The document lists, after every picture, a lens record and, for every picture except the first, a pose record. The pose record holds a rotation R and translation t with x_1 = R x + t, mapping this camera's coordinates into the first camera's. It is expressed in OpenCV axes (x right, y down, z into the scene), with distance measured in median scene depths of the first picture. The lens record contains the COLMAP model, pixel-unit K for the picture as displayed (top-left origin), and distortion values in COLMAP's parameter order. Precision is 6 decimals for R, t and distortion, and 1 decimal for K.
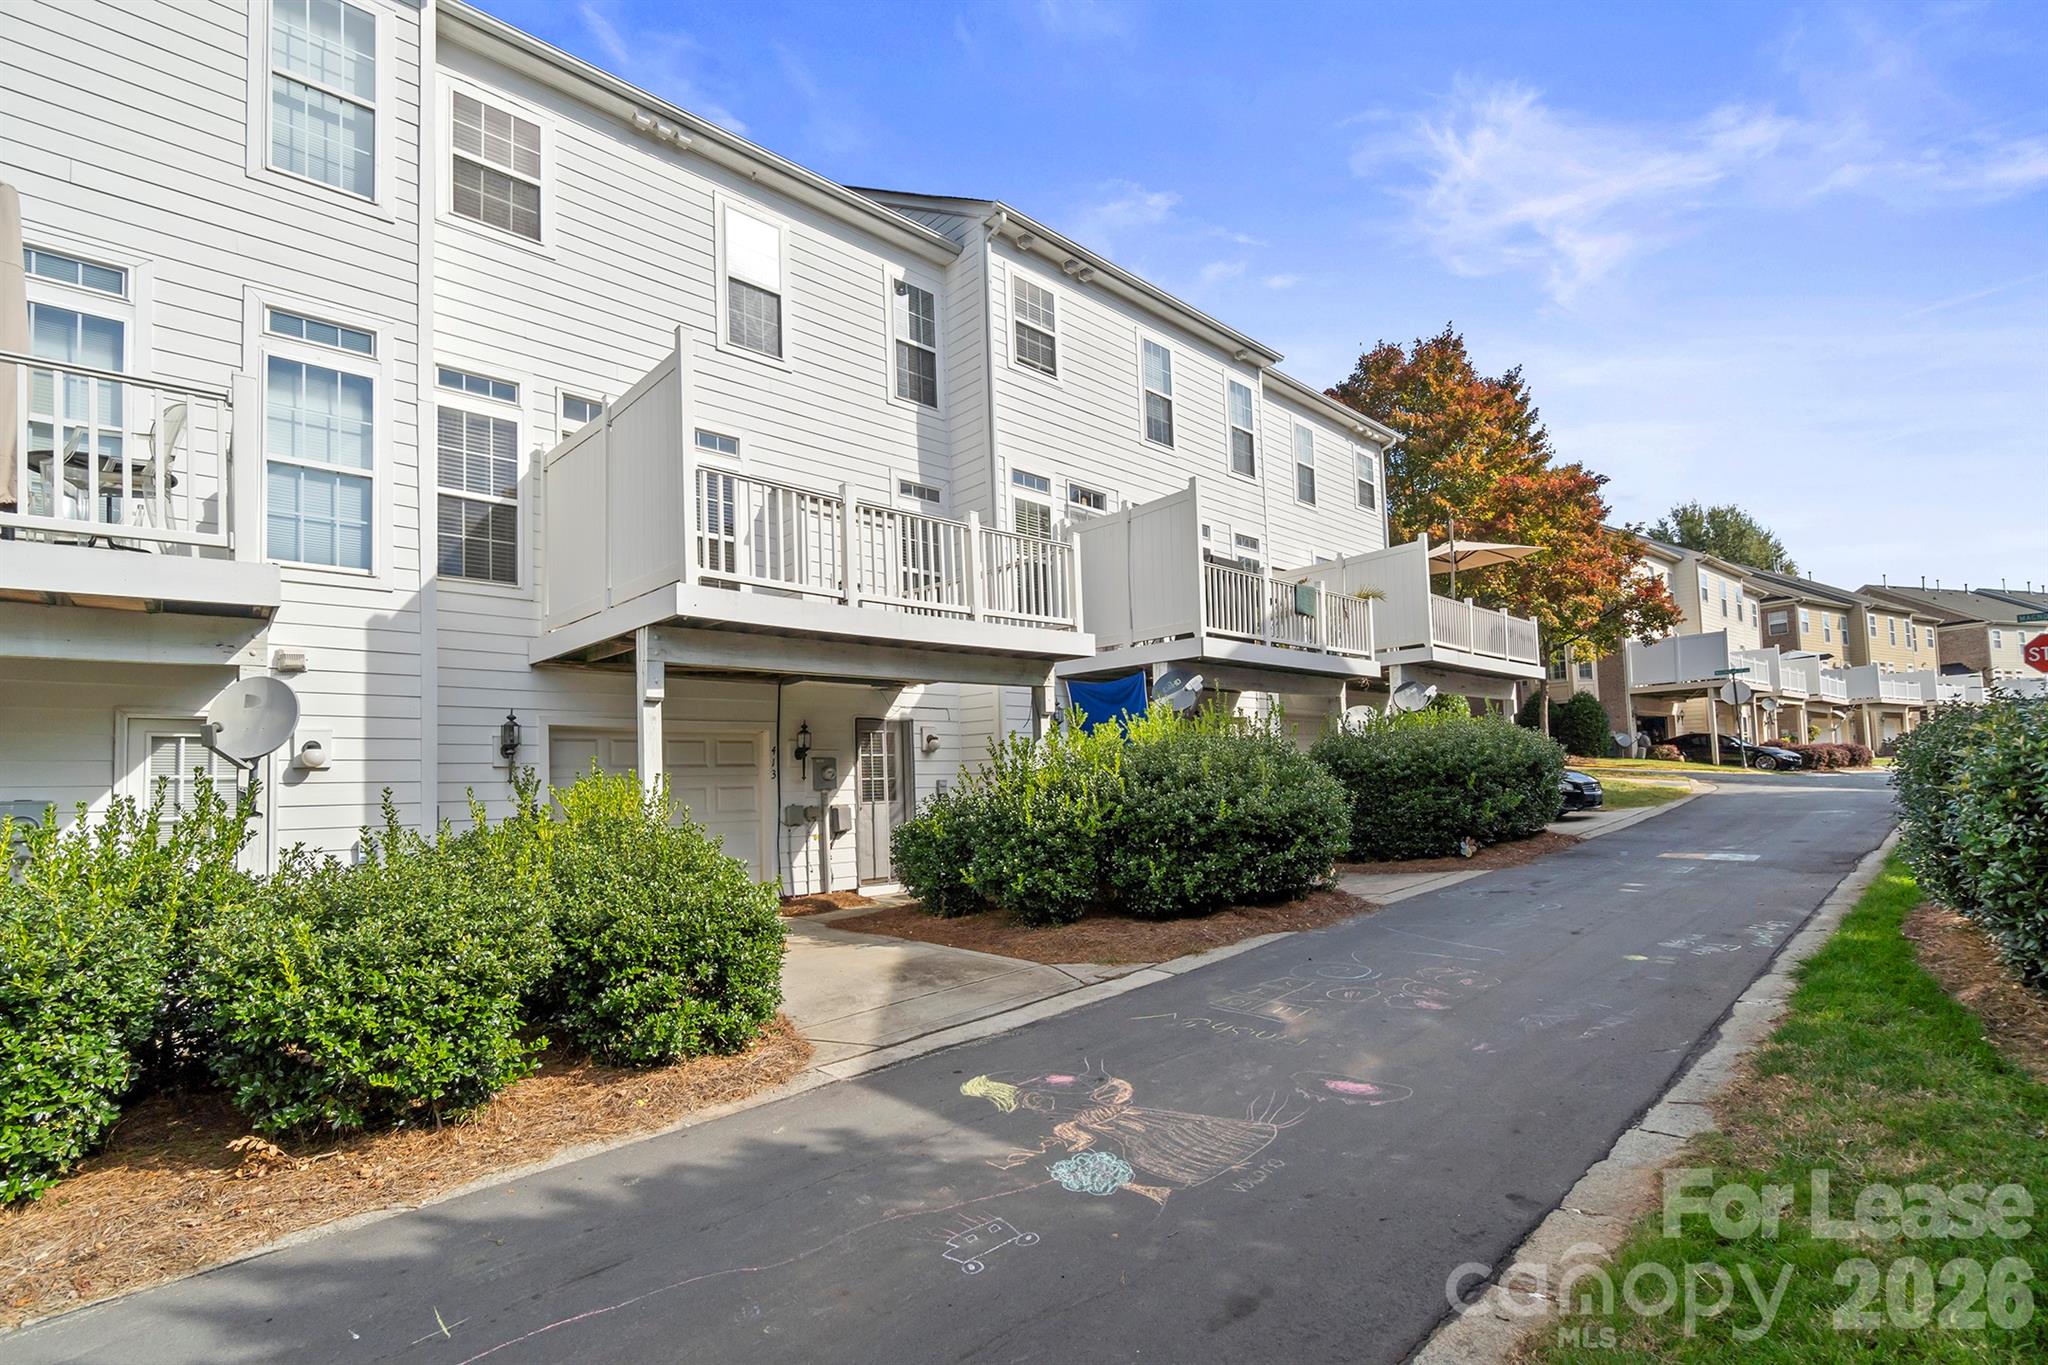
lens RADIAL K [[877.6, 0, 1024.0], [0, 877.6, 682.5], [0, 0, 1]] dist [-0.016918, 0.000112]
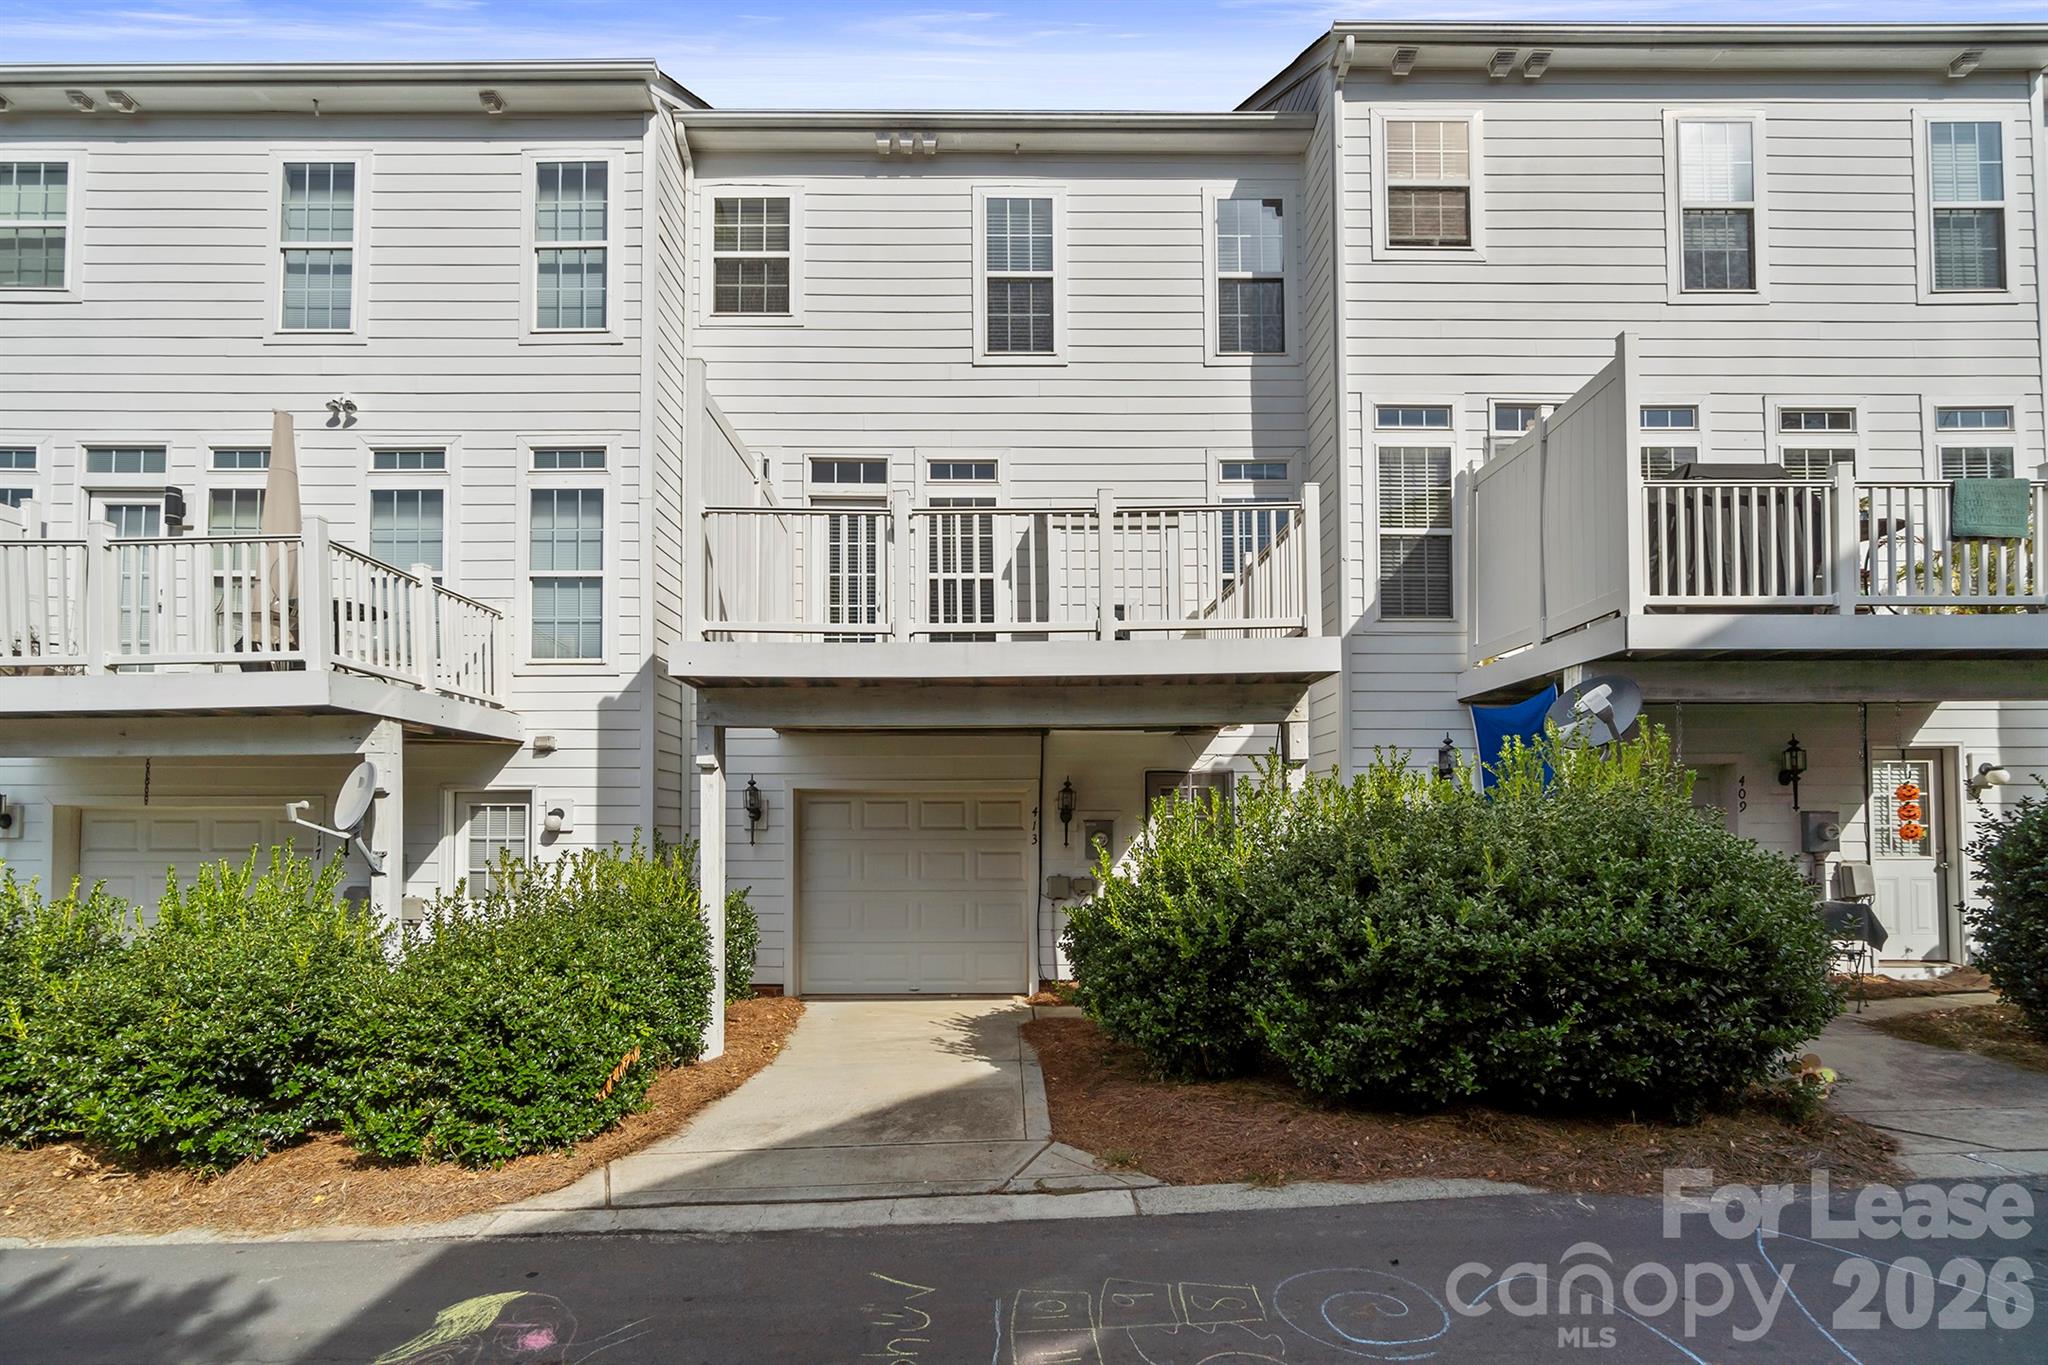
lens RADIAL K [[940.8, 0, 1020.0], [0, 940.8, 765.5], [0, 0, 1]] dist [-0.005785, 0.000260]
pose [[0.745031, -0.026151, -0.666517, 0.315232], [0.056085, 0.998149, 0.023528, 0.008607], [0.664668, -0.054910, 0.745119, 0.289295]]
